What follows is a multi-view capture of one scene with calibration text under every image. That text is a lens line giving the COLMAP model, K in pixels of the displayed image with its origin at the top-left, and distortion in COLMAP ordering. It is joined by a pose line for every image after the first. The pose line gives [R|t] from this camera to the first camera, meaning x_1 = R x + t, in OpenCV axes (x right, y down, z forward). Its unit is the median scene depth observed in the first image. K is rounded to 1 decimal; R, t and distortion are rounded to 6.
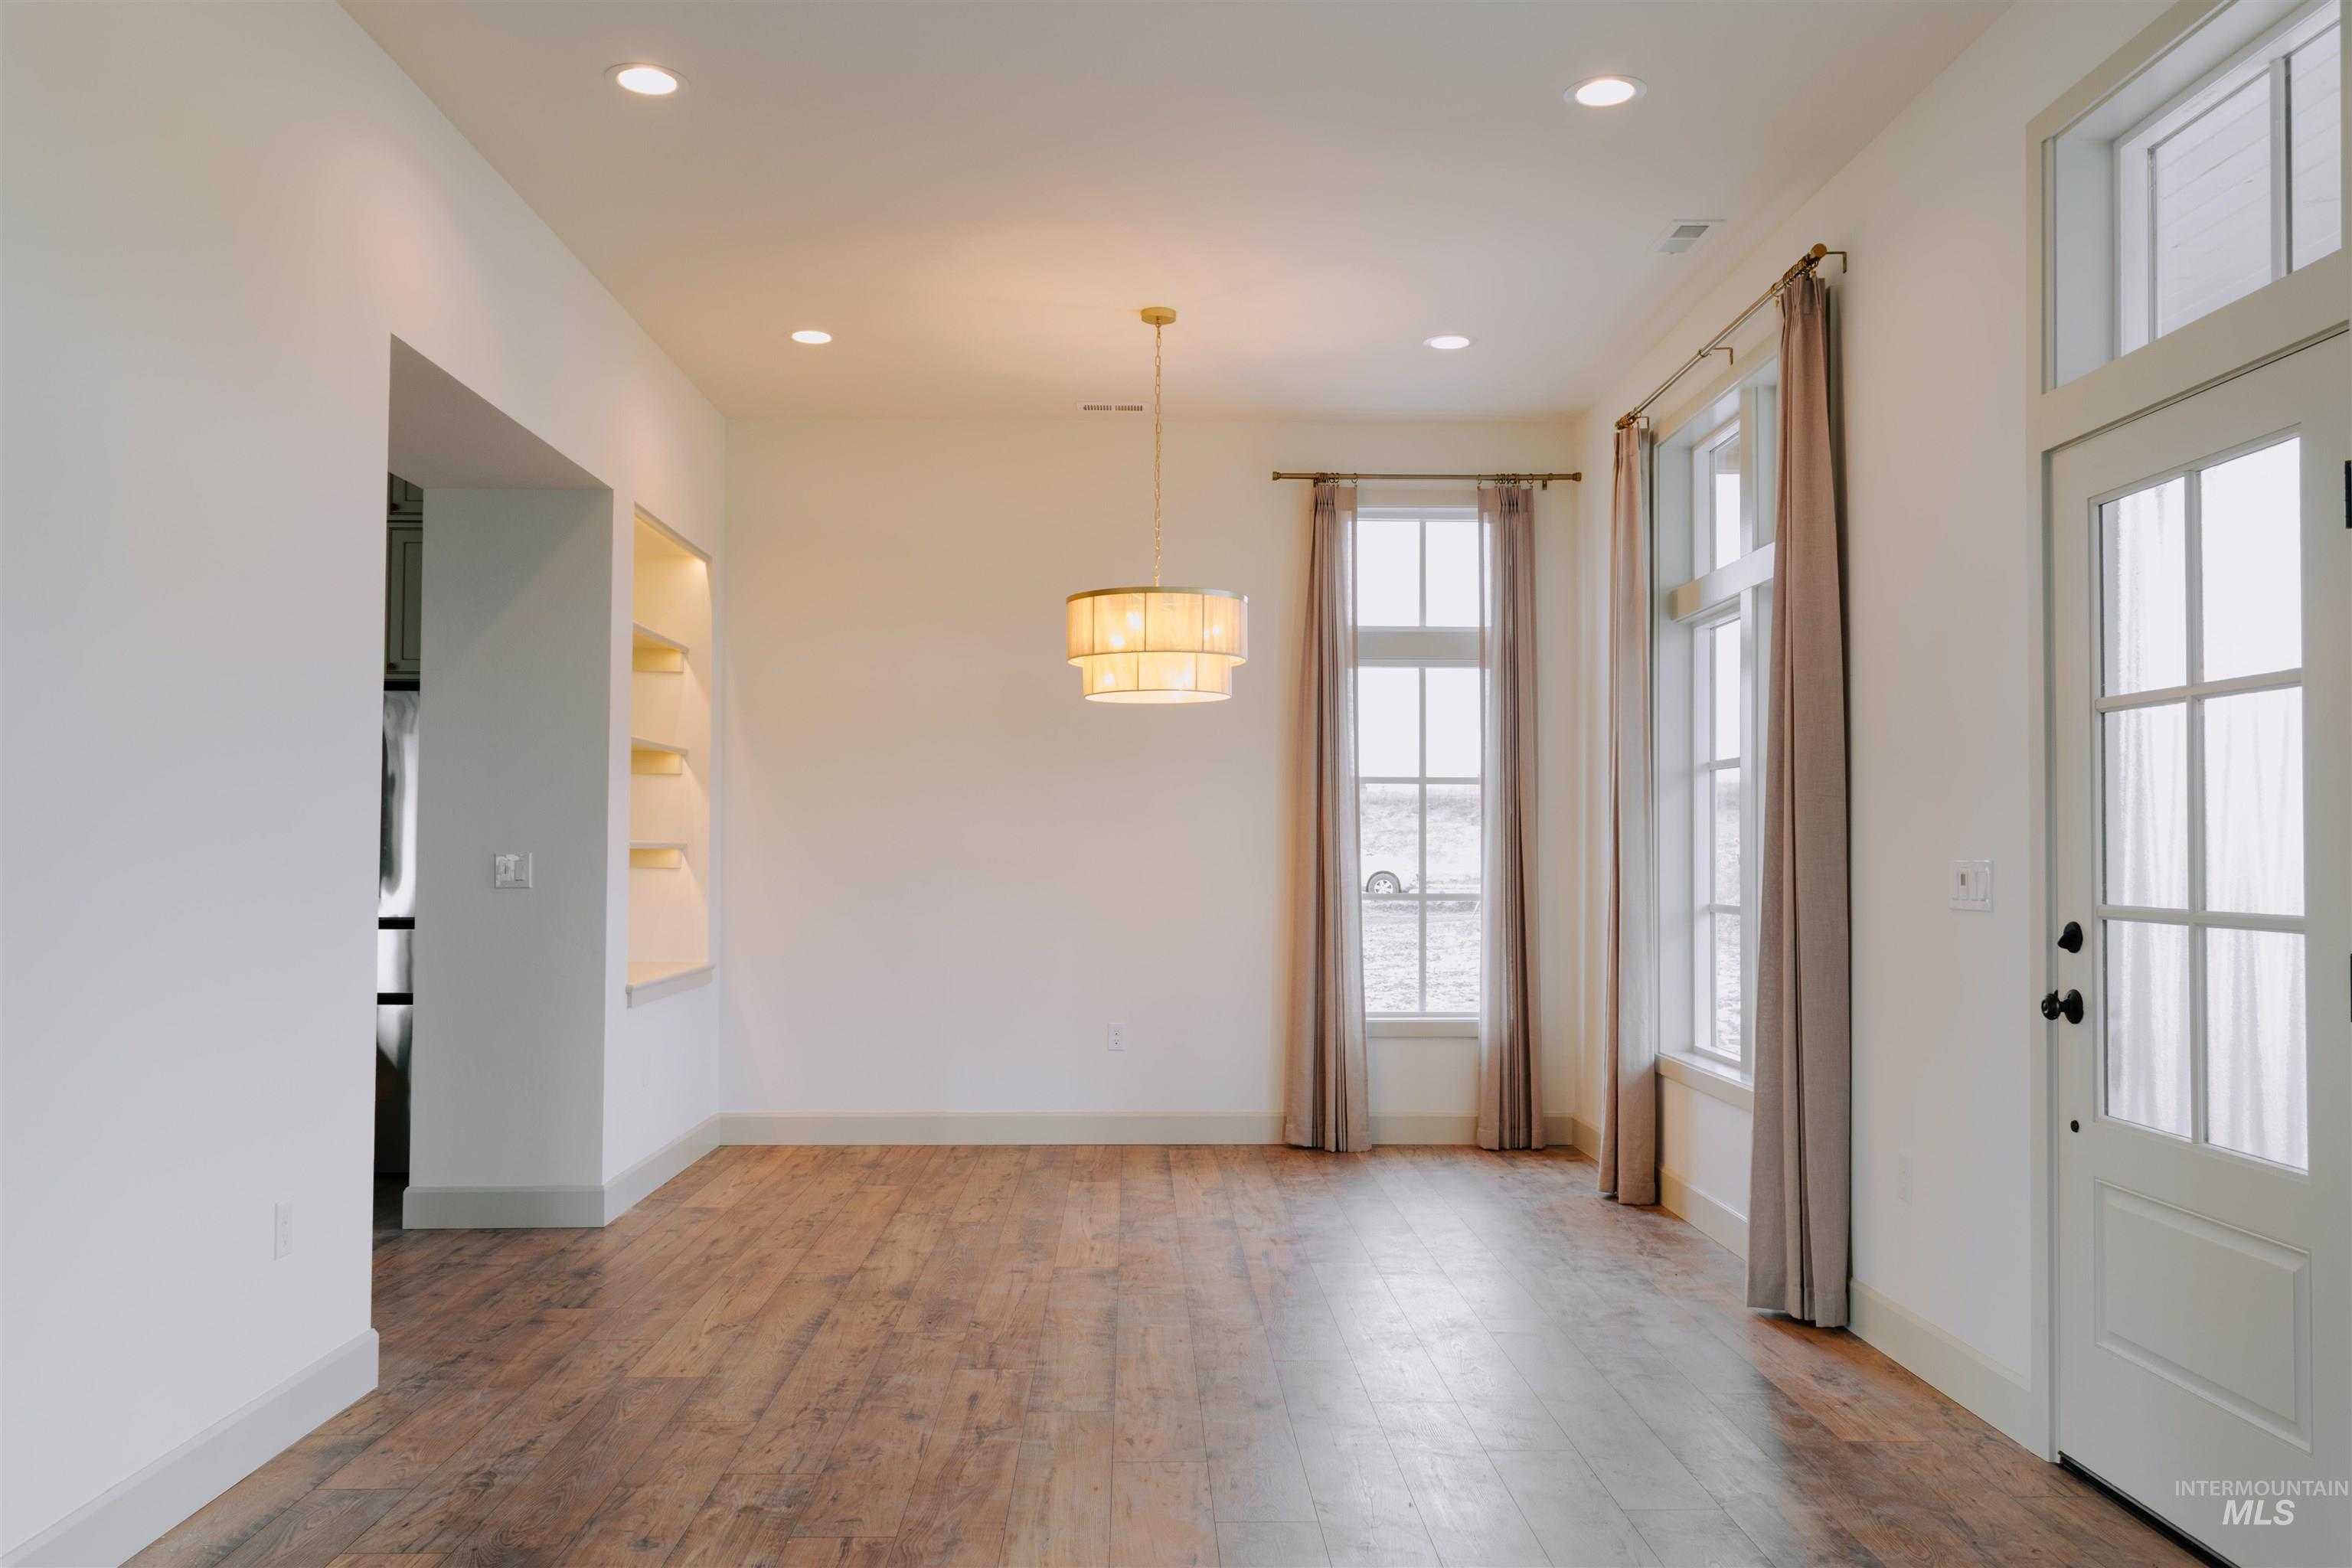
lens RADIAL K [[1839.5, 0, 1176.0], [0, 1839.5, 784.0], [0, 0, 1]] dist [-0.000013, 0.004173]
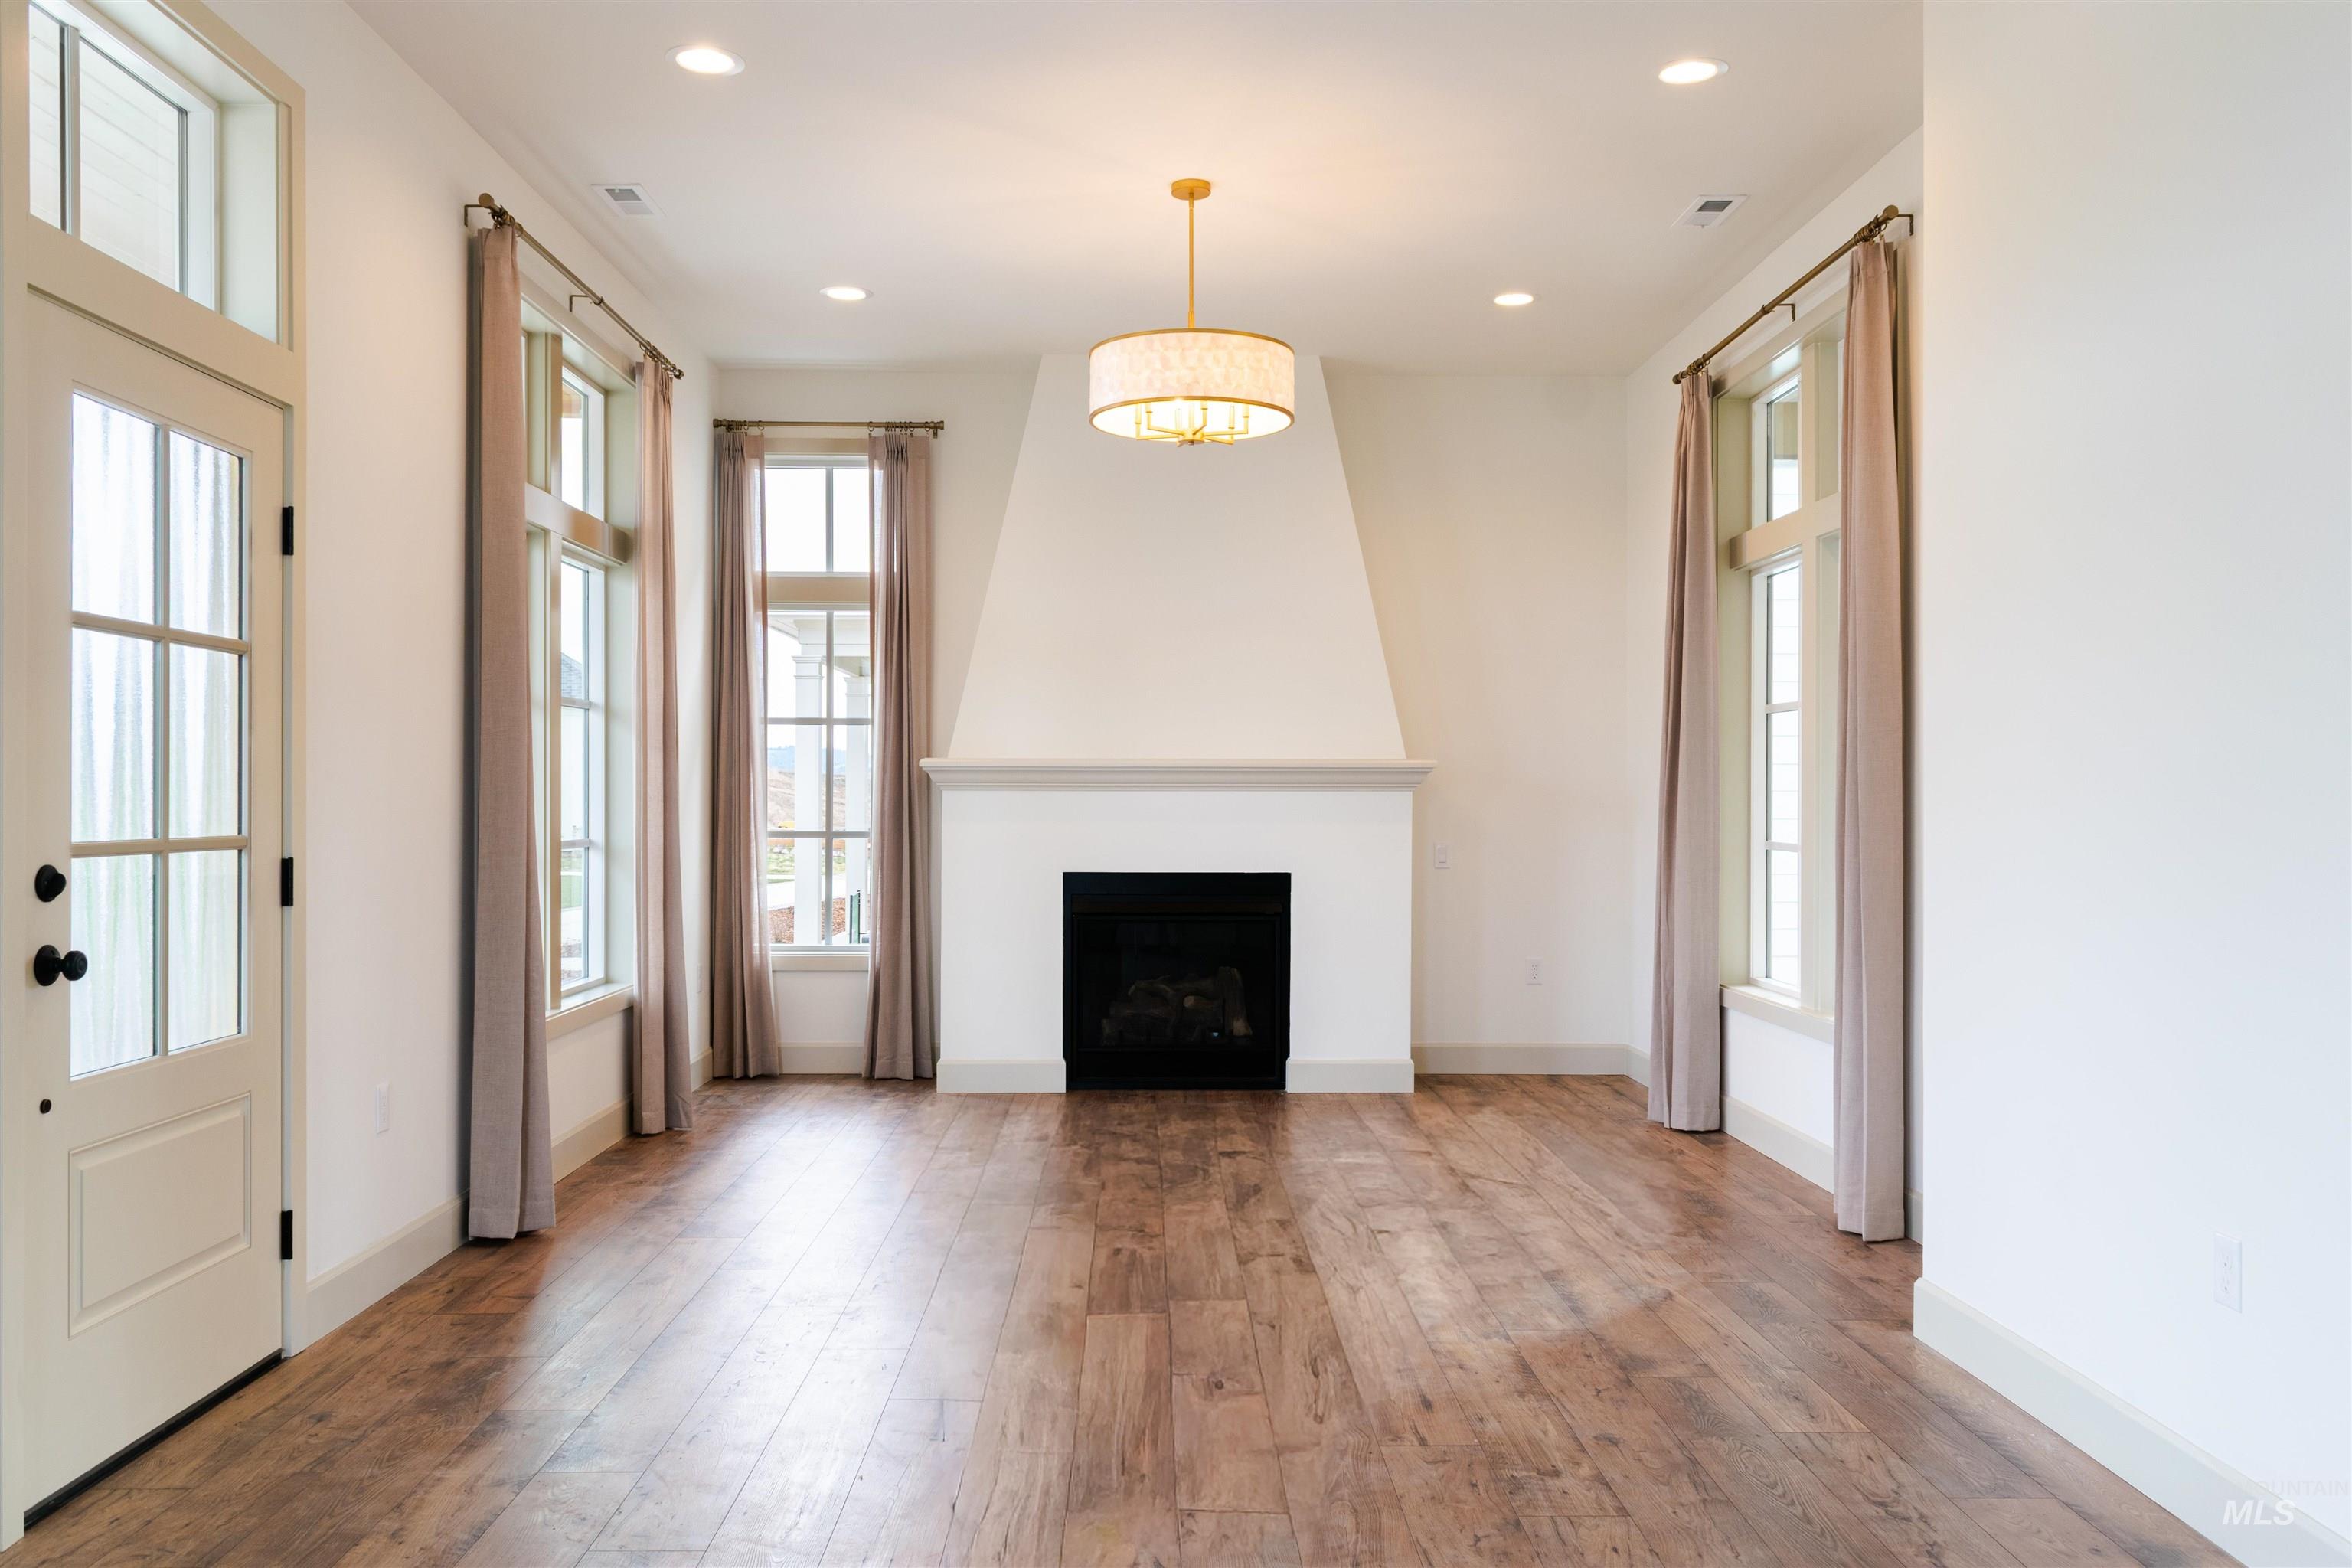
lens RADIAL K [[1839.5, 0, 1176.0], [0, 1839.5, 784.0], [0, 0, 1]] dist [-0.000013, 0.004173]
pose [[-0.999958, -0.007107, 0.005711, -0.037084], [-0.007350, 0.999021, -0.043625, 0.074307], [-0.005395, -0.043665, -0.999032, 1.934730]]
